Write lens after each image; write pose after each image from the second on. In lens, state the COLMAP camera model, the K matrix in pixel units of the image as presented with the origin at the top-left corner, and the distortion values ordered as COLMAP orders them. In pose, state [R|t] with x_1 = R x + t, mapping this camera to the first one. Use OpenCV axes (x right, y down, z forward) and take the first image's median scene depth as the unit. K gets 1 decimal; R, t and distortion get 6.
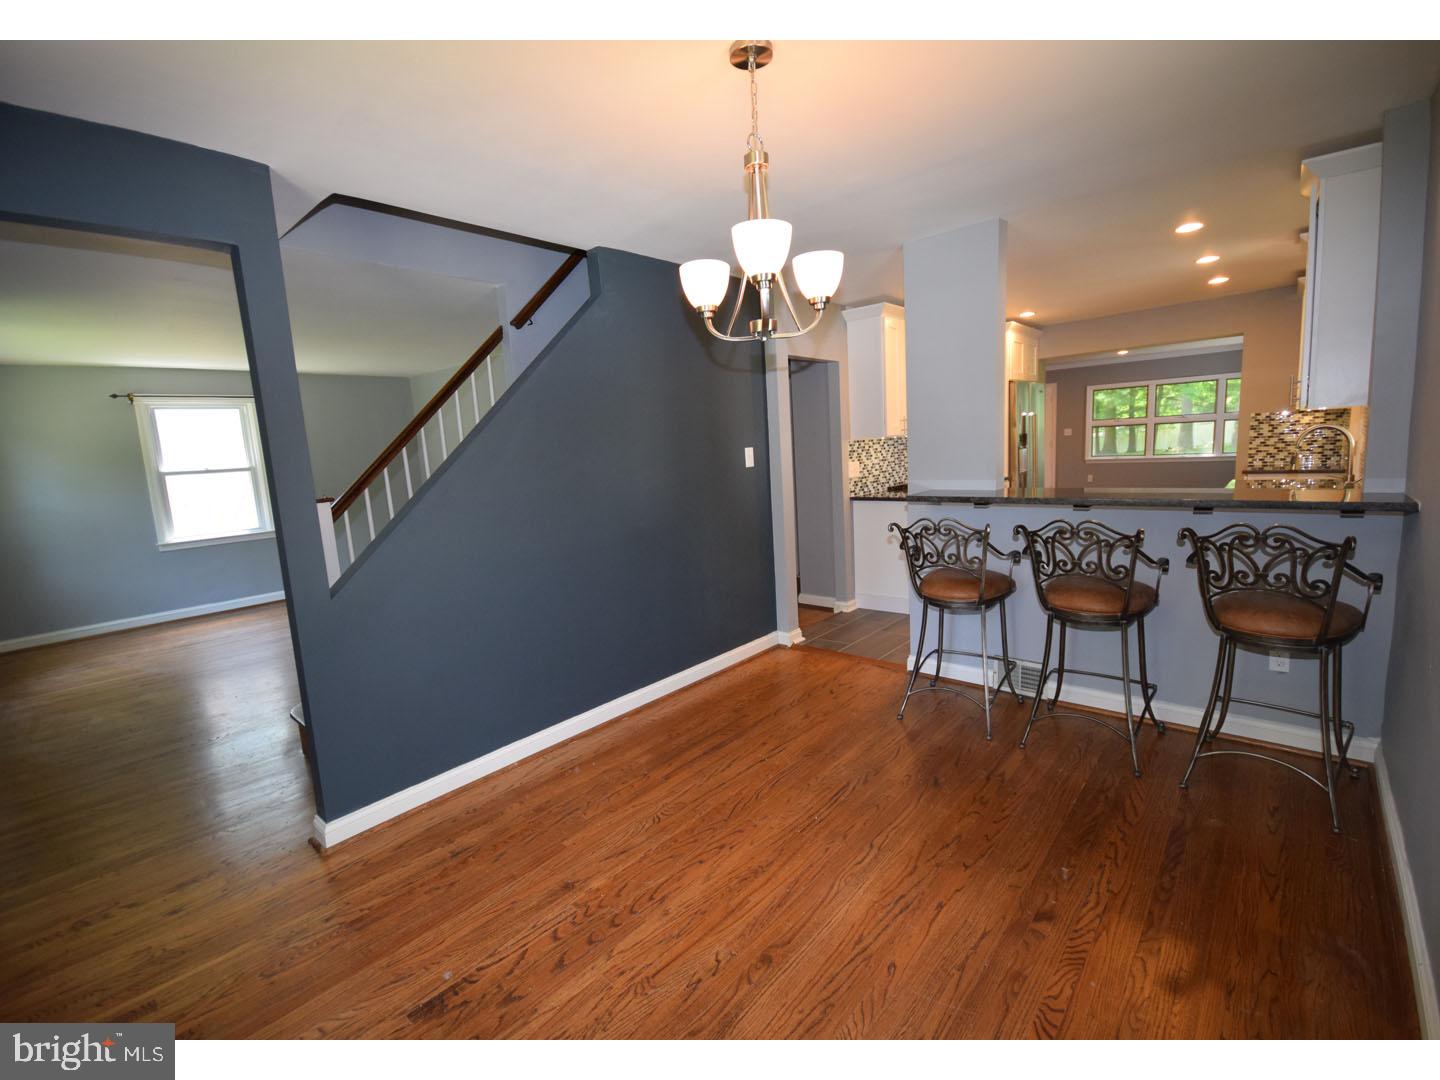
lens RADIAL K [[636.7, 0, 728.3], [0, 636.7, 538.2], [0, 0, 1]] dist [-0.002616, -0.002243]
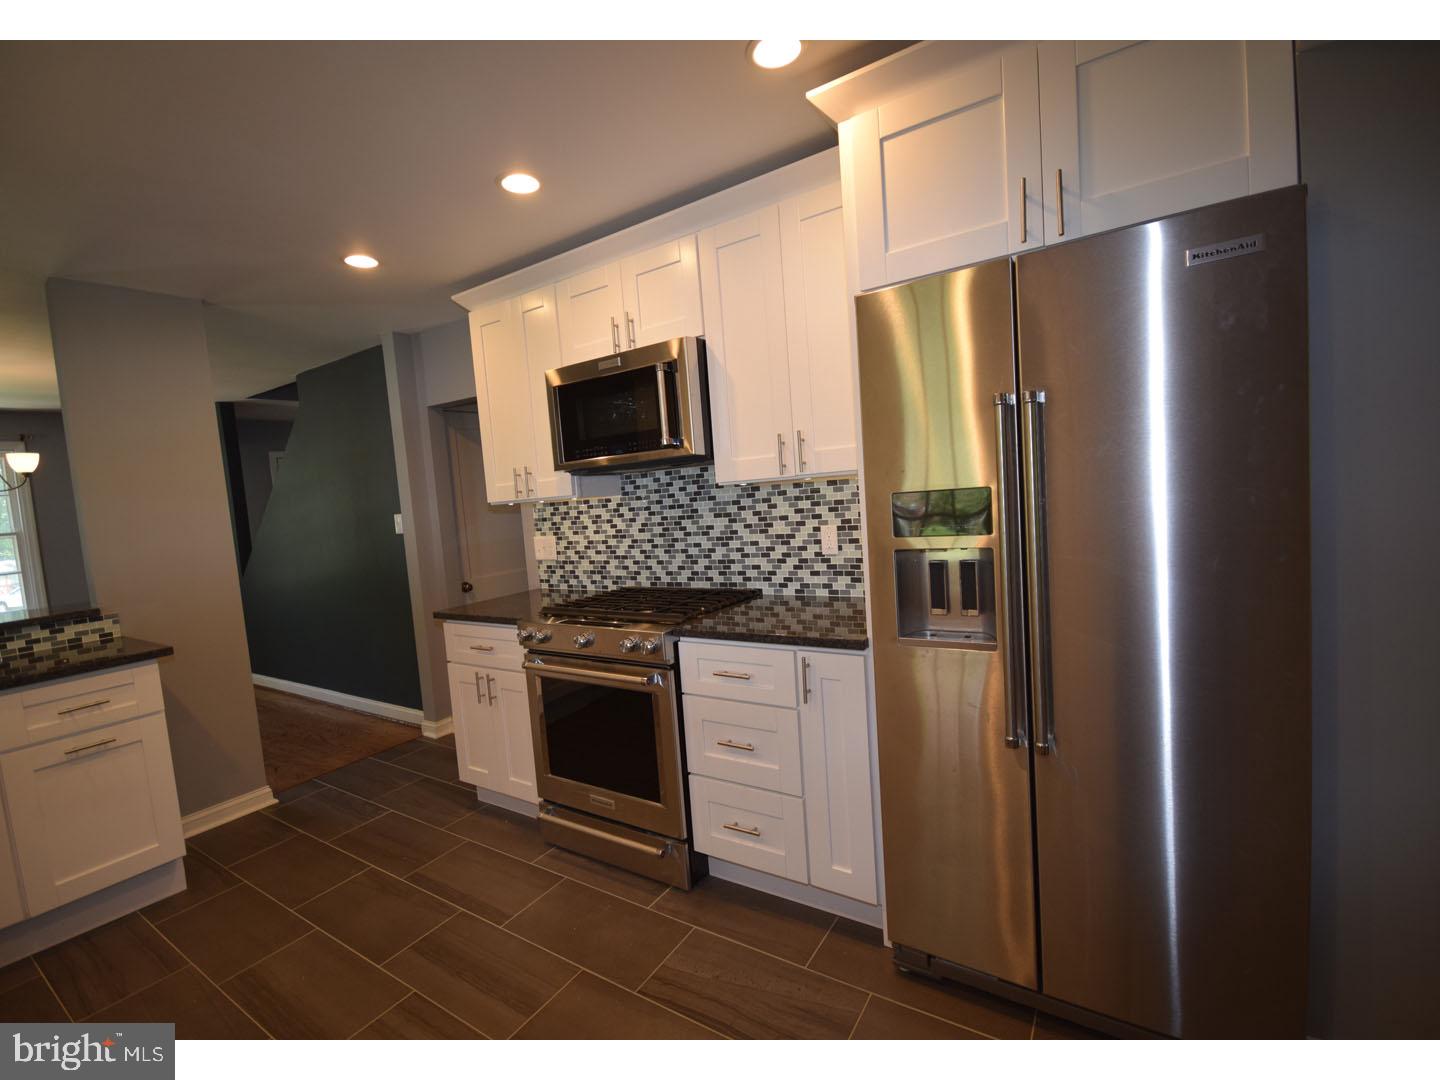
lens RADIAL K [[636.7, 0, 726.7], [0, 636.7, 539.1], [0, 0, 1]] dist [-0.002616, -0.002243]
pose [[0.146458, 0.129124, -0.980753, 0.834969], [-0.076730, 0.989940, 0.118875, -0.202430], [0.986237, 0.057843, 0.154892, 1.056936]]
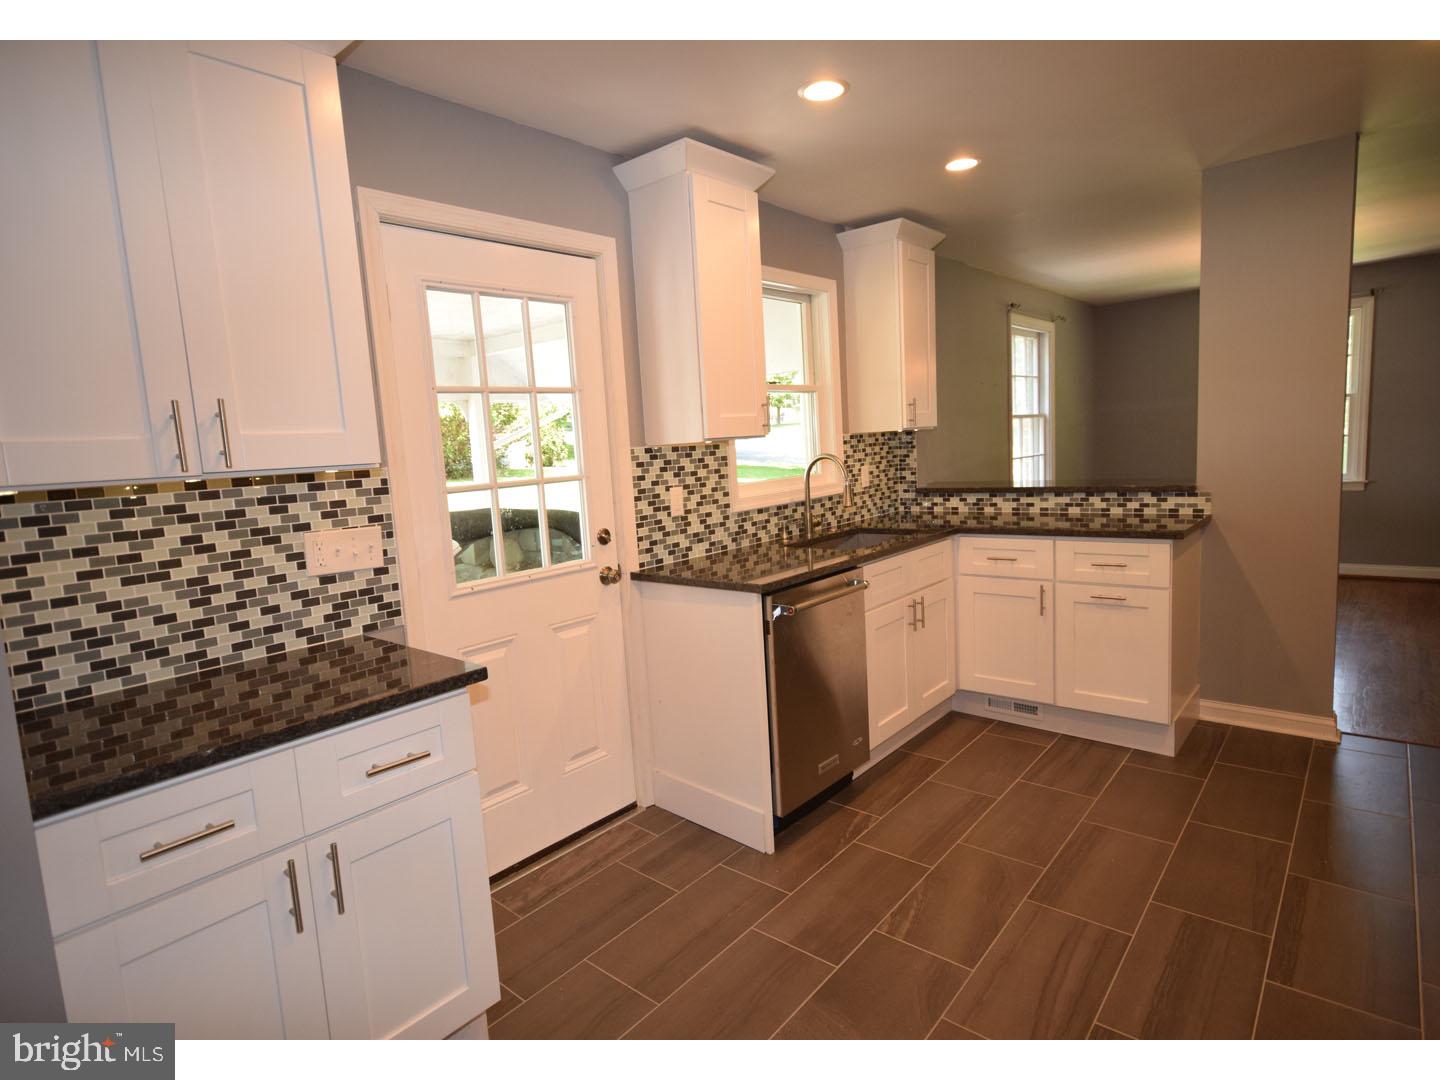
lens RADIAL K [[778.1, 0, 722.8], [0, 778.1, 544.2], [0, 0, 1]] dist [0.010435, 0.002547]
pose [[-0.992392, 0.122579, -0.011502, 0.691156], [0.114593, 0.953800, 0.277731, -0.233710], [0.045014, 0.274300, -0.960590, 1.283821]]
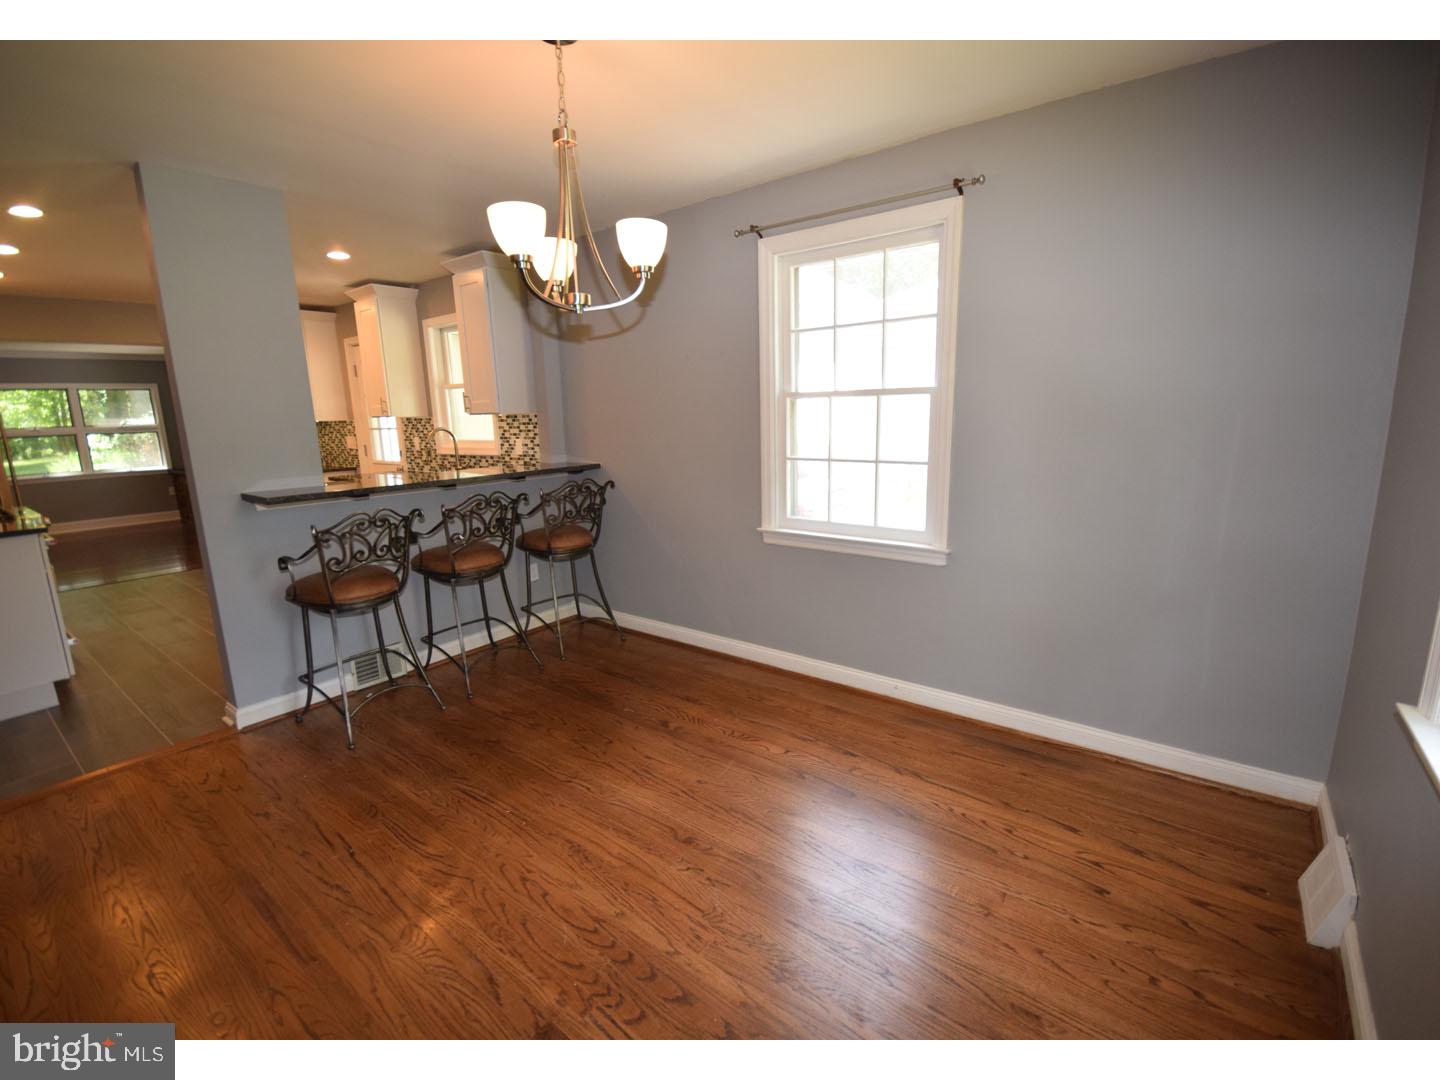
lens RADIAL K [[636.7, 0, 730.0], [0, 636.7, 533.1], [0, 0, 1]] dist [-0.002616, -0.002243]
pose [[-0.075278, -0.129549, 0.988711, -0.360790], [0.179331, 0.973600, 0.141223, -0.020232], [-0.980905, 0.187938, -0.050058, 0.297281]]
